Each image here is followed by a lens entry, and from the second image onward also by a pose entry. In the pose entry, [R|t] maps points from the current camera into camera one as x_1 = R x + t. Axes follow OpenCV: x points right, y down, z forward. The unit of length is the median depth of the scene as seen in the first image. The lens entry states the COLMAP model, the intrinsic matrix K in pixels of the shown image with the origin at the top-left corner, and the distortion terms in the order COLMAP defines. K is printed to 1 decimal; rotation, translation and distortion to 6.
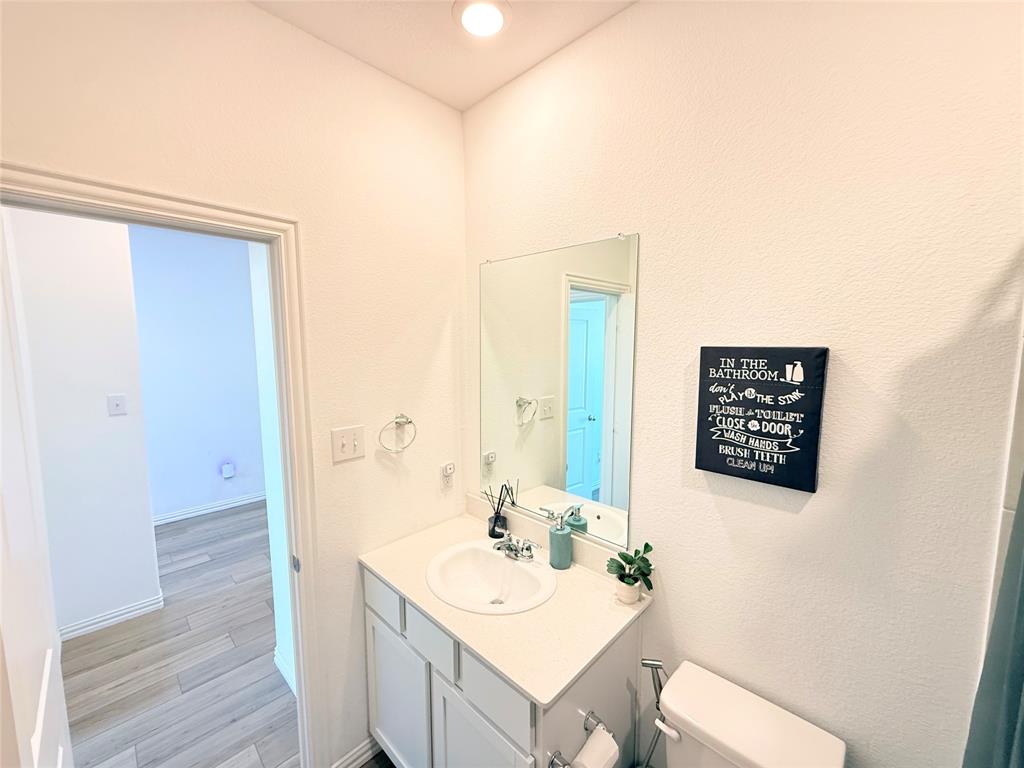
lens RADIAL K [[412.4, 0, 513.2], [0, 412.4, 386.9], [0, 0, 1]] dist [0.000994, 0.000092]
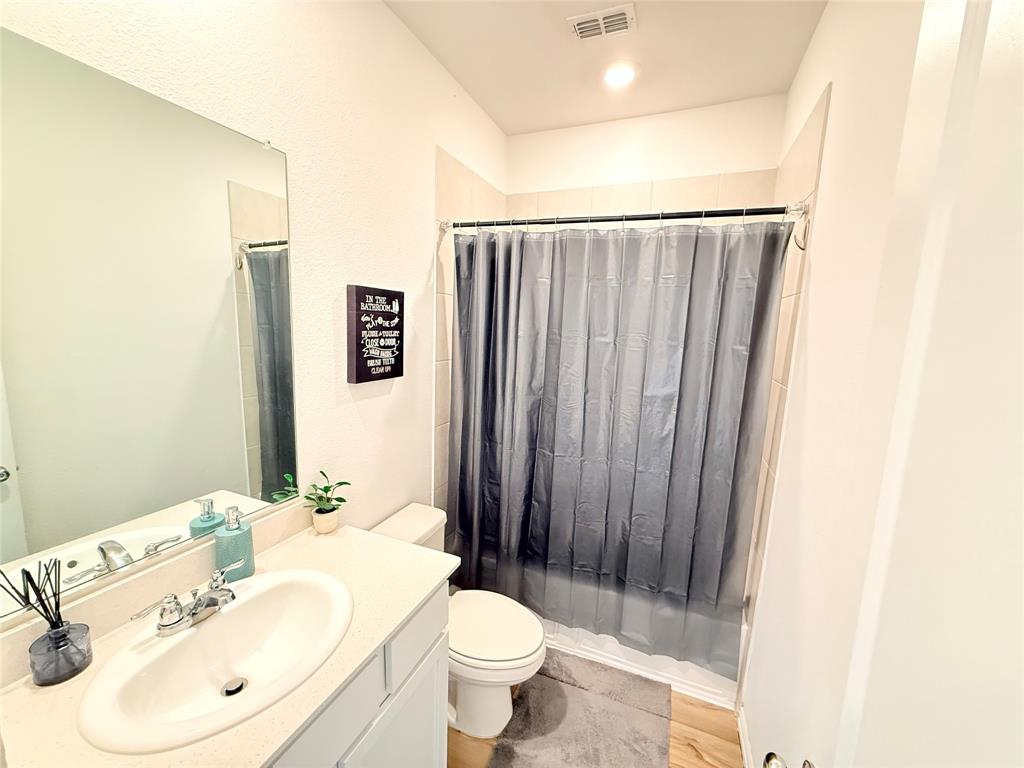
lens RADIAL K [[412.4, 0, 513.0], [0, 412.4, 385.0], [0, 0, 1]] dist [0.000994, 0.000092]
pose [[-0.372879, -0.142832, 0.916821, -0.979035], [0.070584, 0.980852, 0.181515, 0.007842], [-0.925191, 0.132396, -0.355657, 1.106608]]
